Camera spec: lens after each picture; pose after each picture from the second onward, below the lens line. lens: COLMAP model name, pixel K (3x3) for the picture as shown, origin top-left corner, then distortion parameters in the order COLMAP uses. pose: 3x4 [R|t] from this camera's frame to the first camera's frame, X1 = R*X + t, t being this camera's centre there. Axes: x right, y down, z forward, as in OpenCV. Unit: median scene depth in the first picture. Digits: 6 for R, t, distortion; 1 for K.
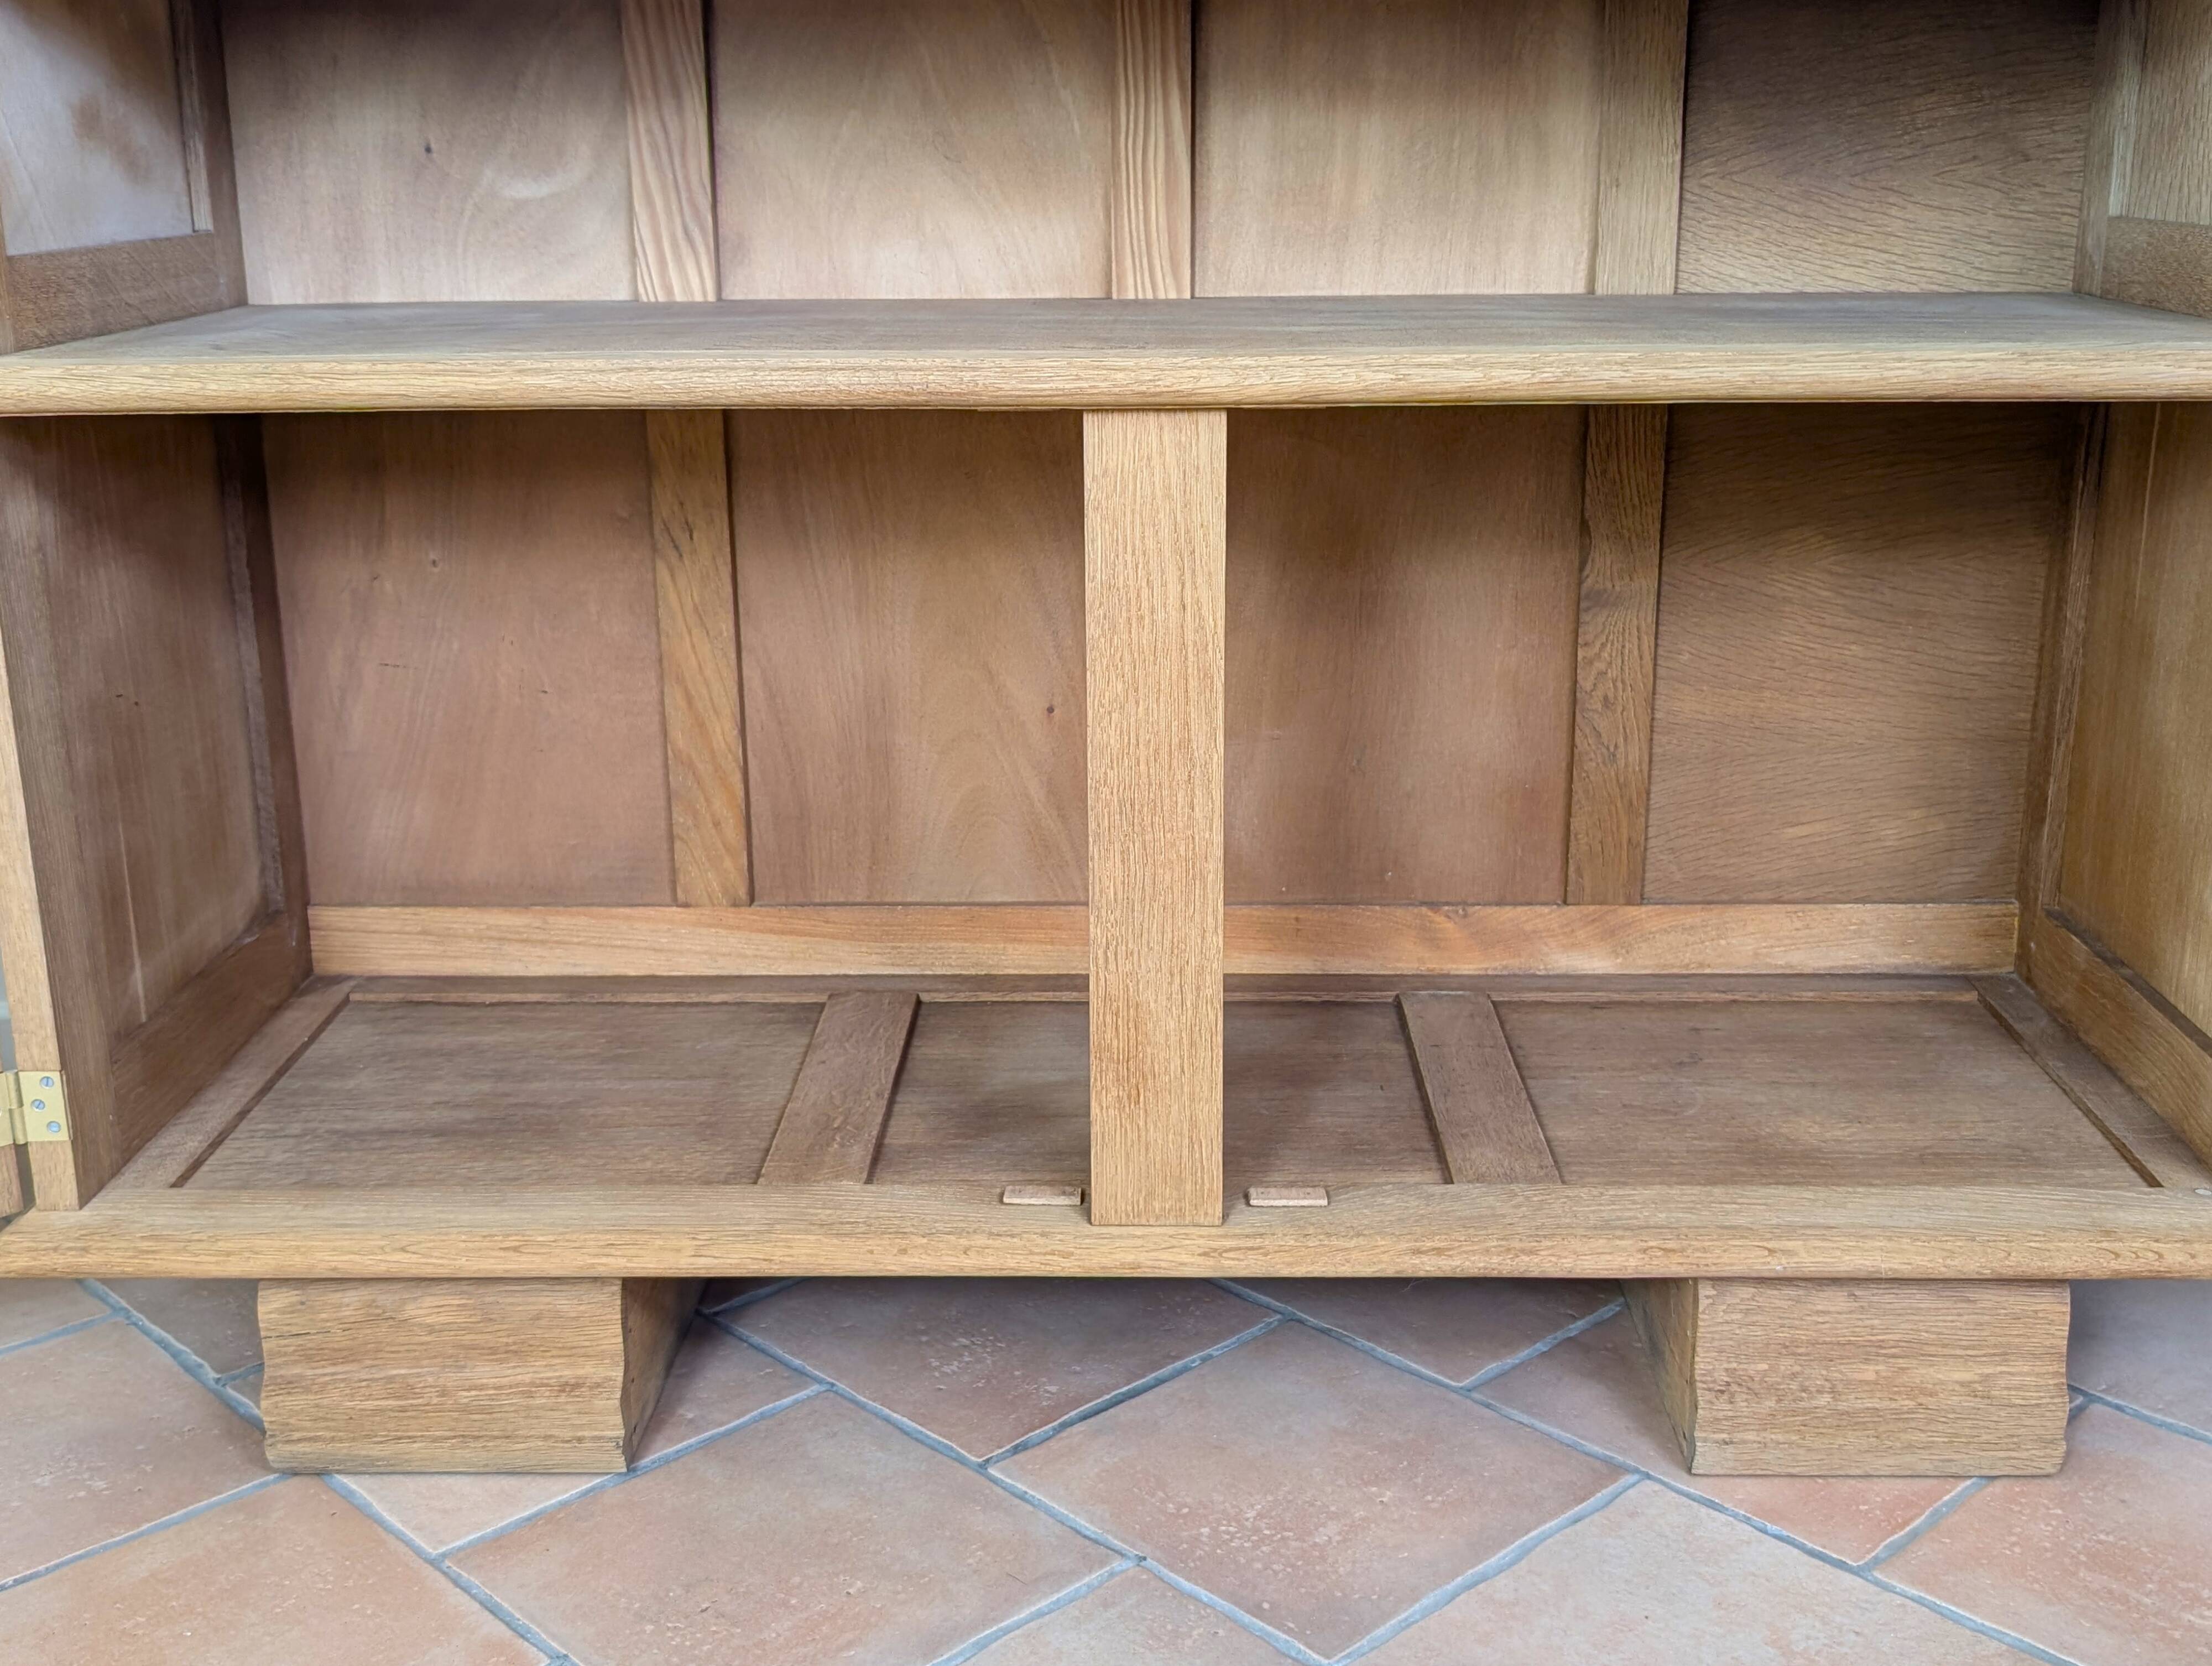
lens RADIAL K [[2417.7, 0, 1100.2], [0, 2417.7, 815.8], [0, 0, 1]] dist [0.144705, -0.476859]
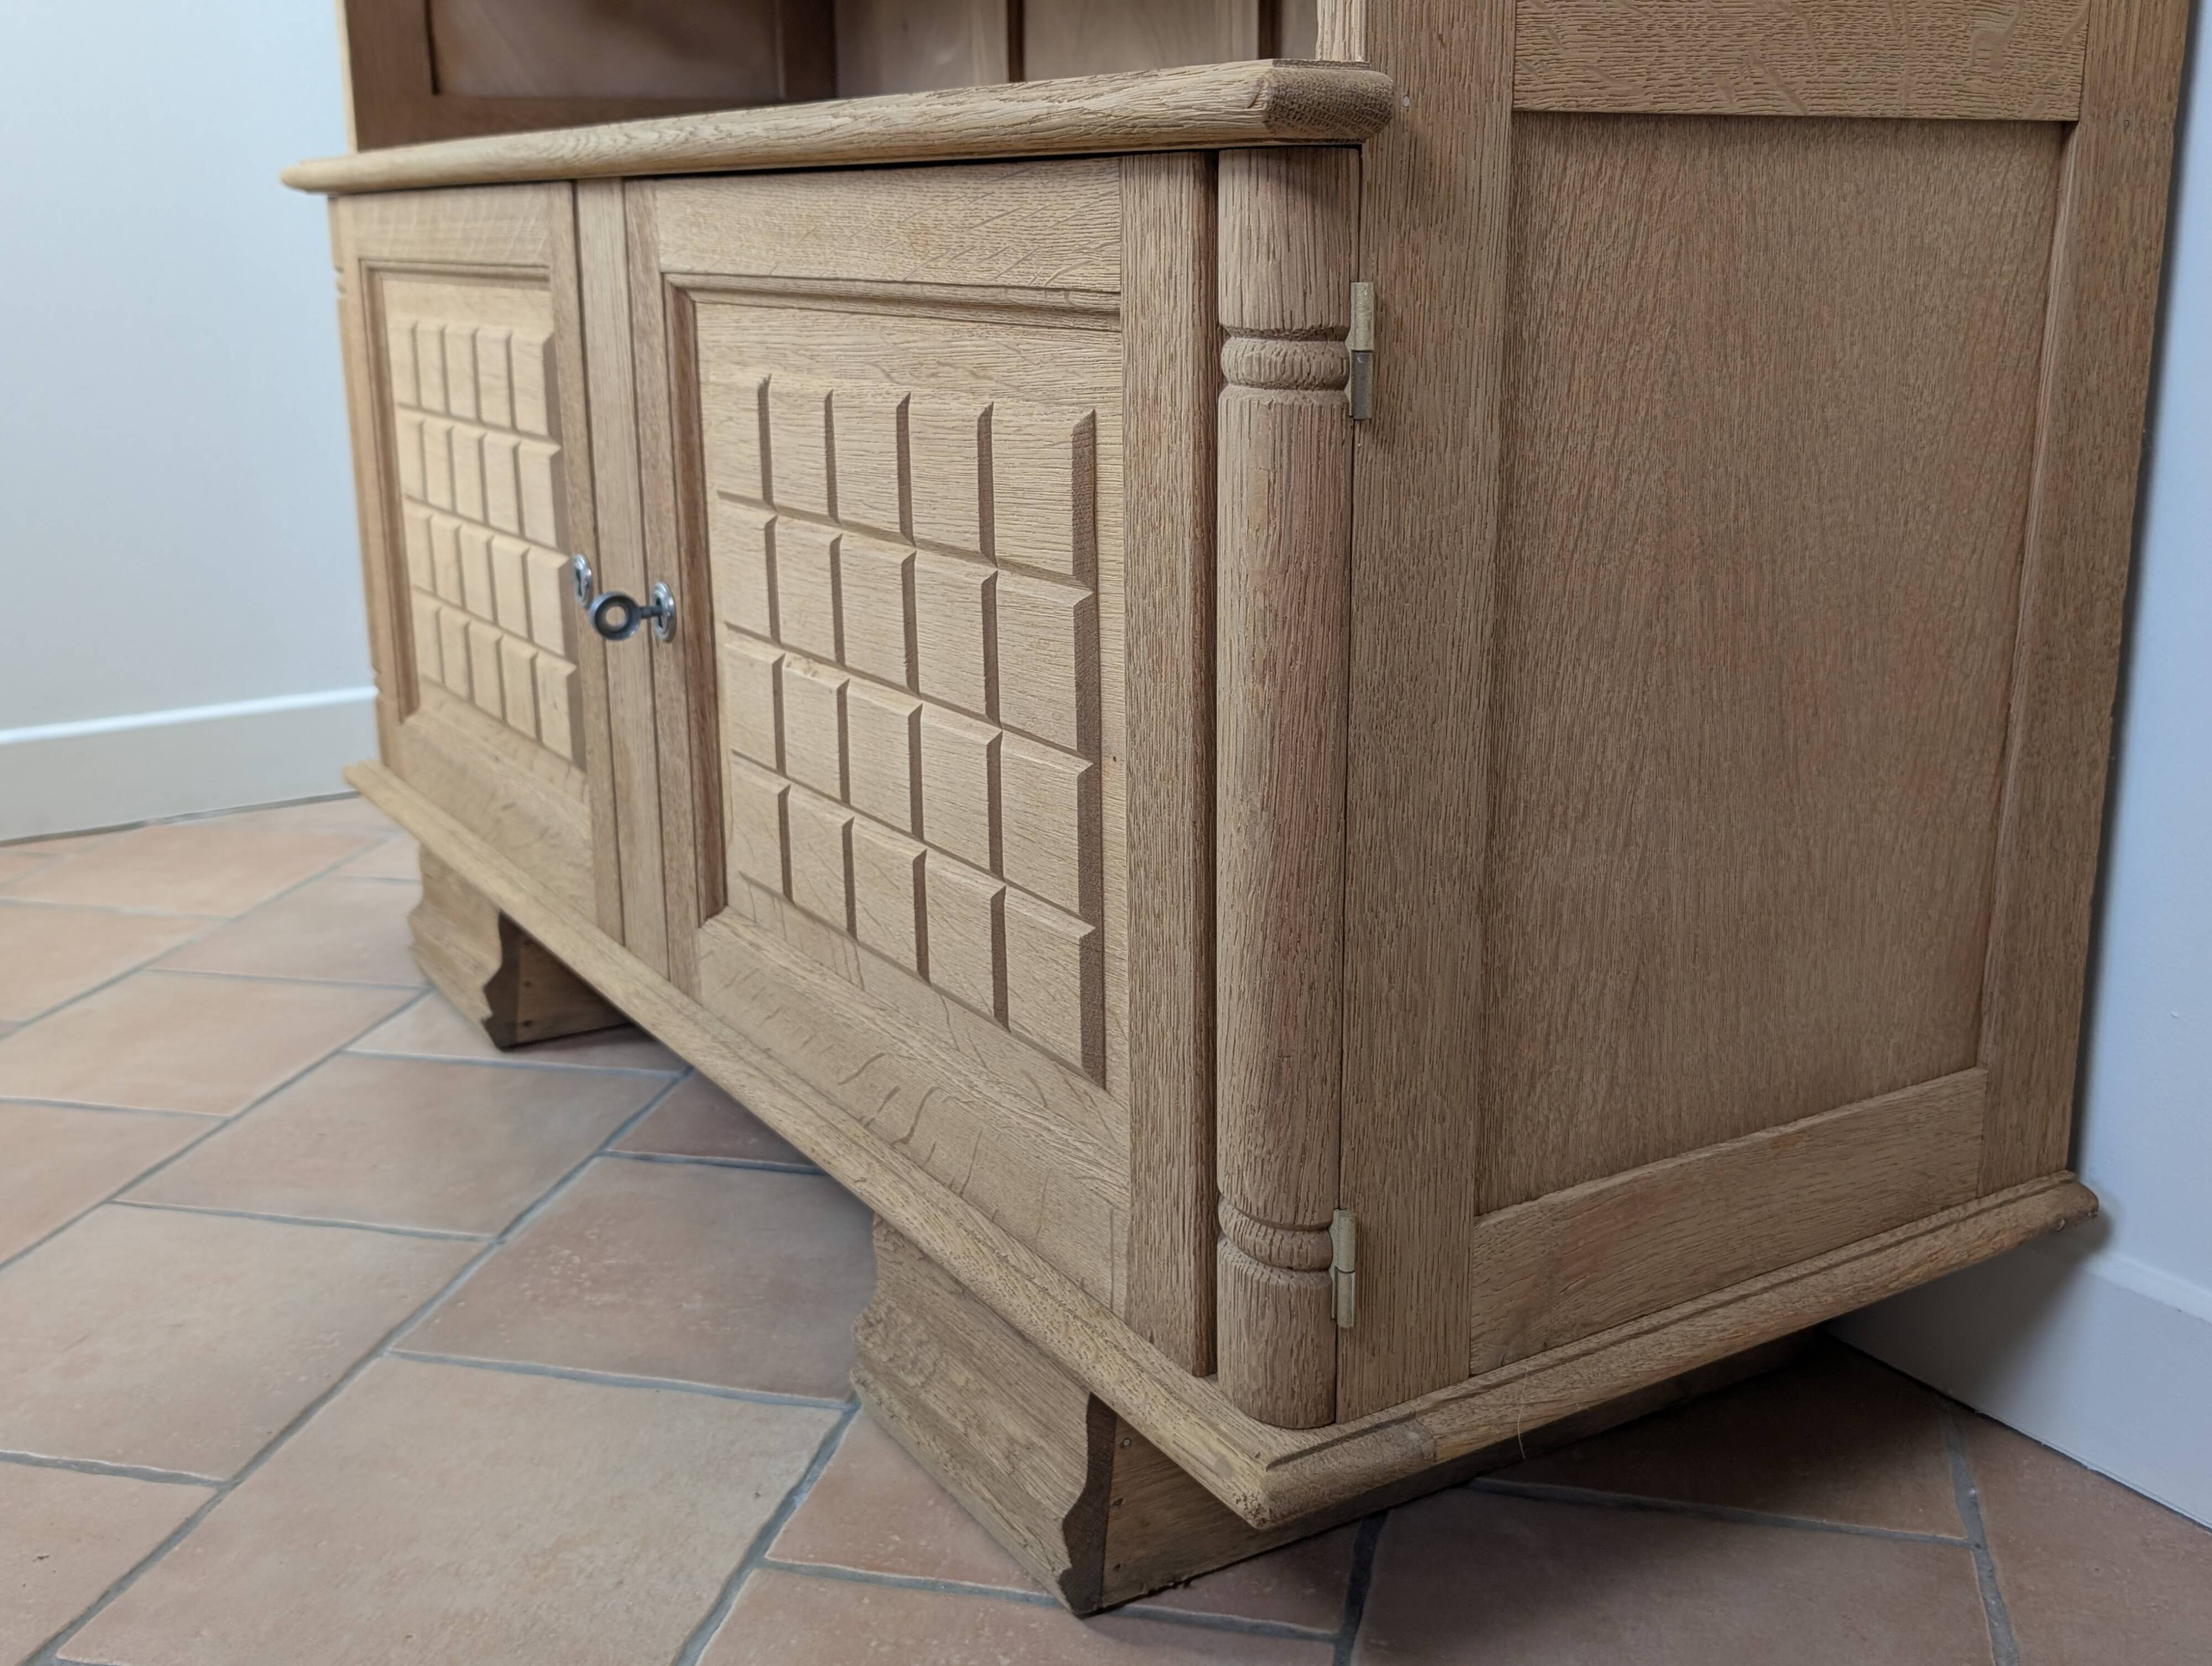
lens RADIAL K [[2268.7, 0, 1106.0], [0, 2268.7, 833.0], [0, 0, 1]] dist [-0.008470, 0.017398]
pose [[0.541878, 0.226964, -0.809231, 0.911749], [-0.222116, 0.967287, 0.122560, -0.054427], [0.810575, 0.113331, 0.574564, 0.573565]]
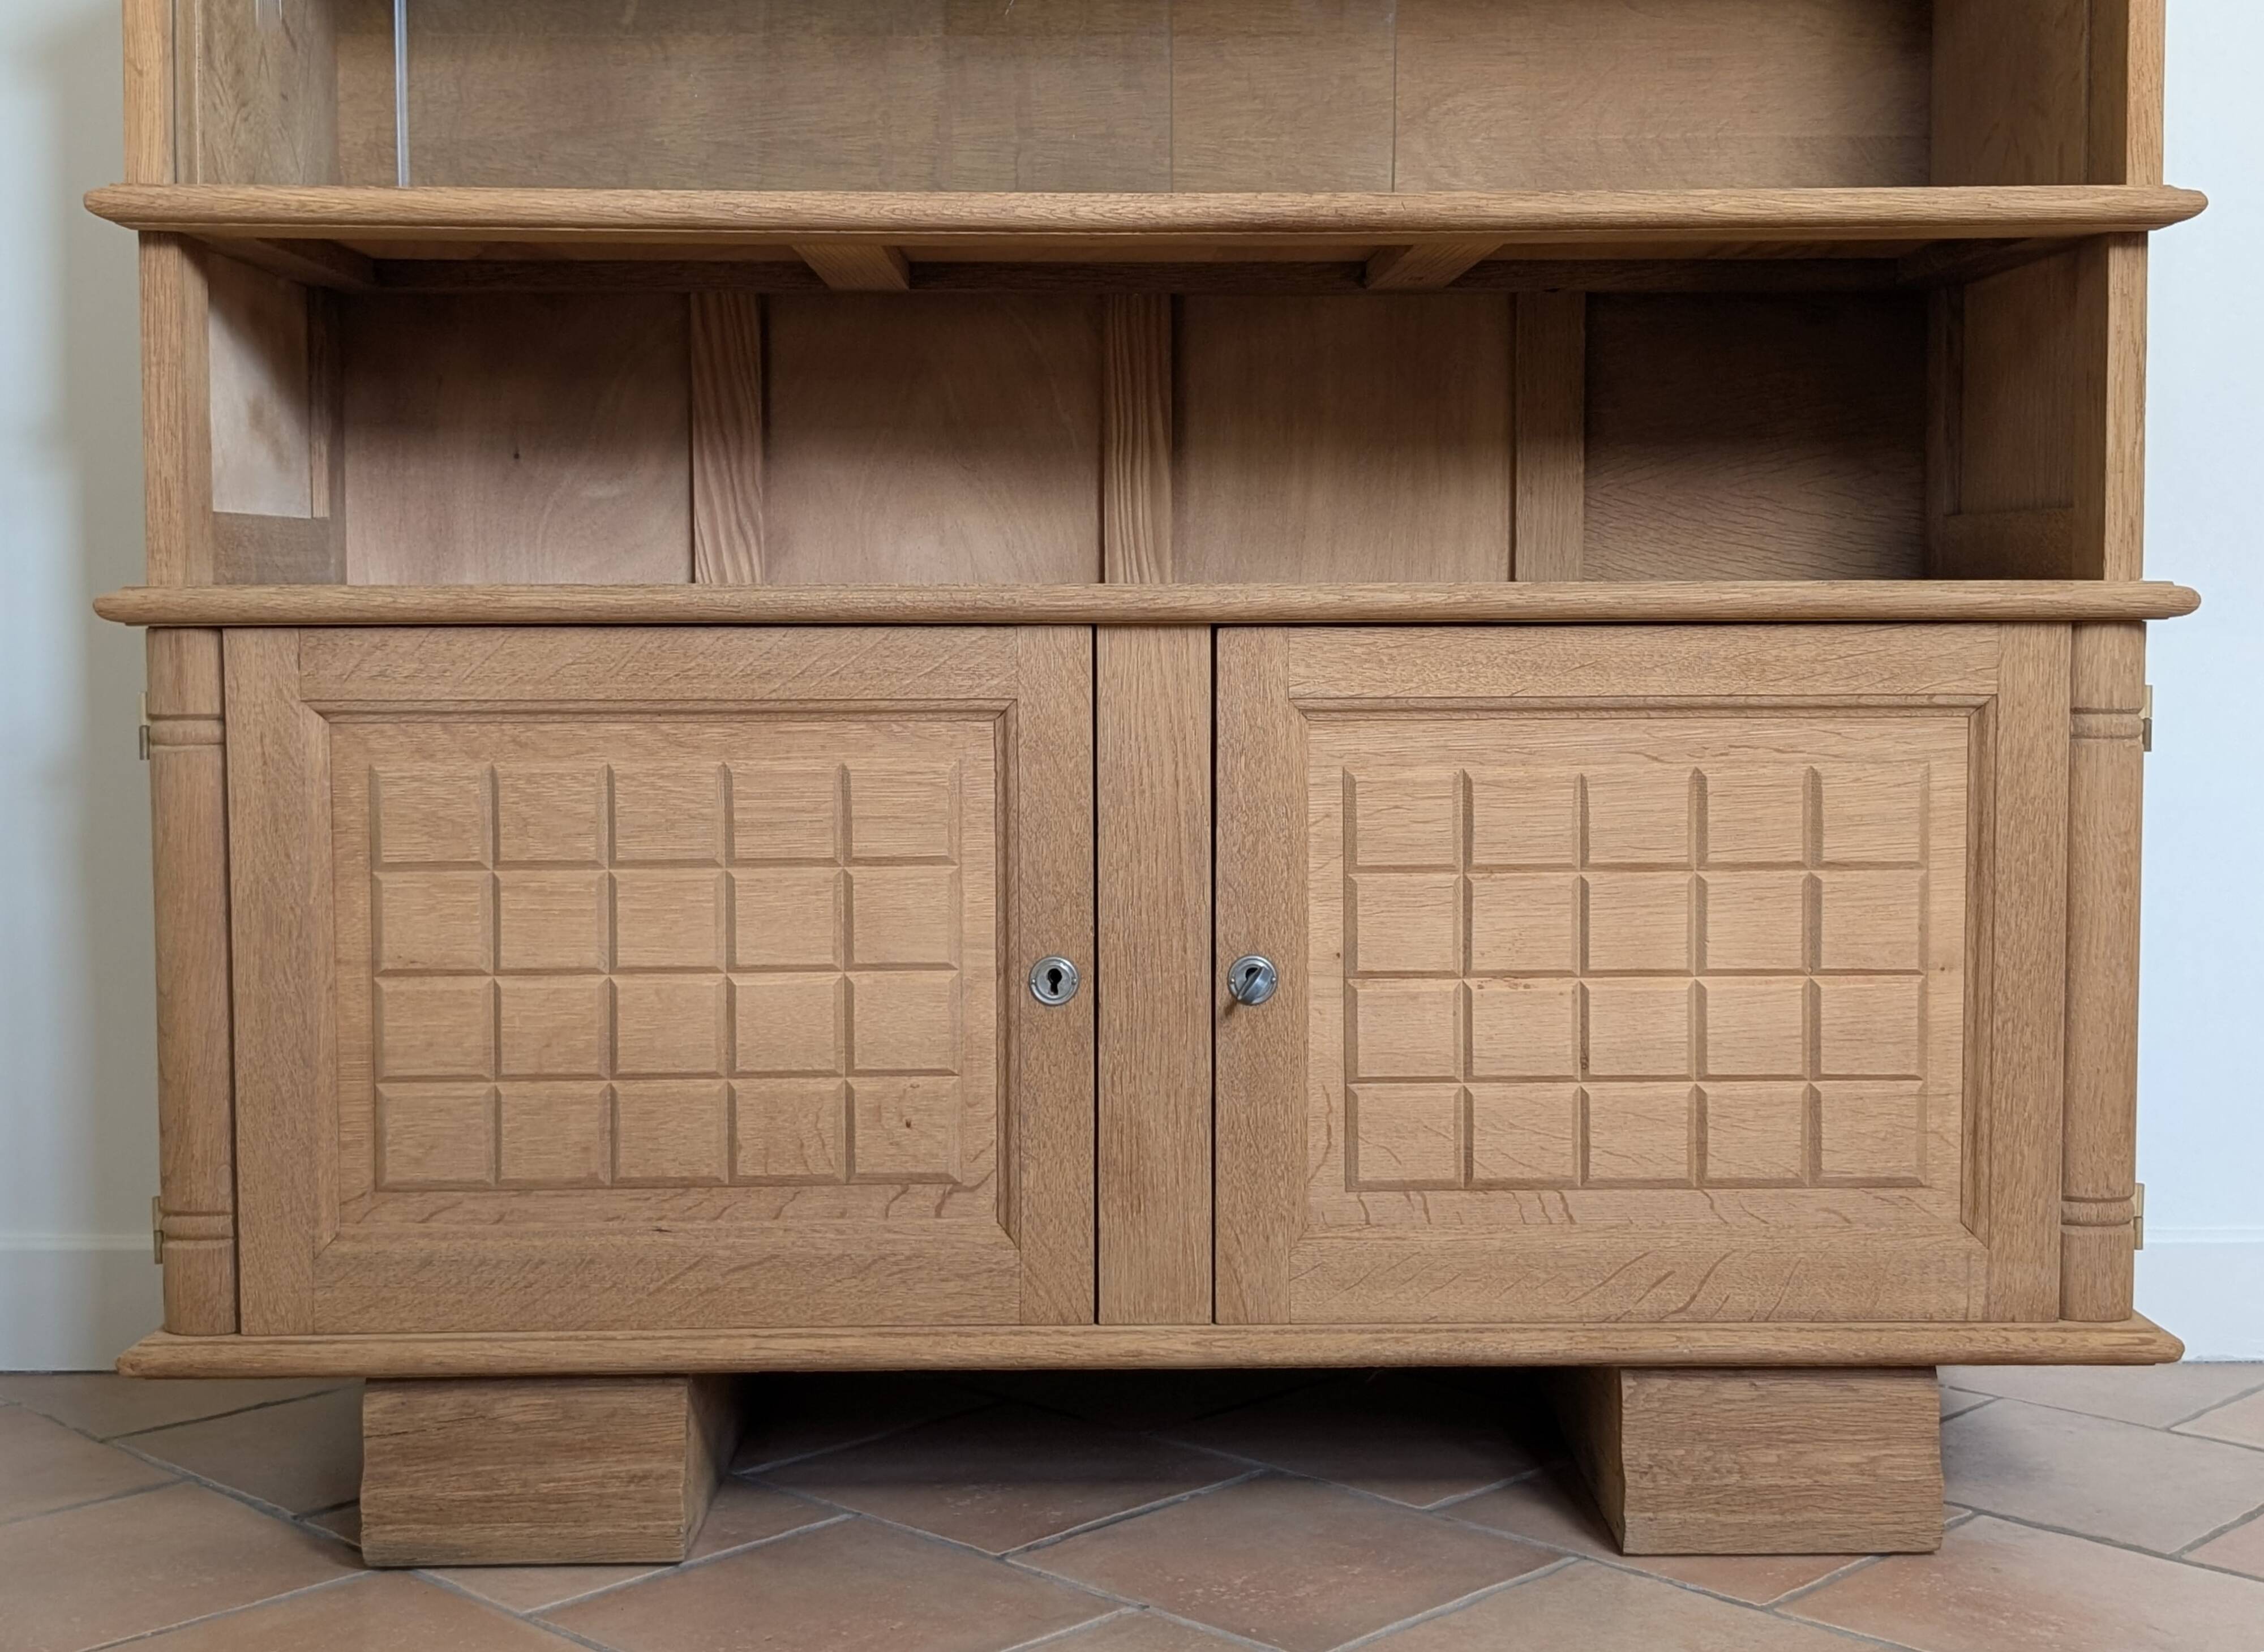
lens RADIAL K [[2971.4, 0, 1135.6], [0, 2971.4, 755.1], [0, 0, 1]] dist [0.198351, -0.875194]
pose [[0.999252, 0.004157, 0.038445, -0.041197], [0.004232, 0.976472, -0.215603, 0.207345], [-0.038436, 0.215604, 0.975724, -0.441140]]
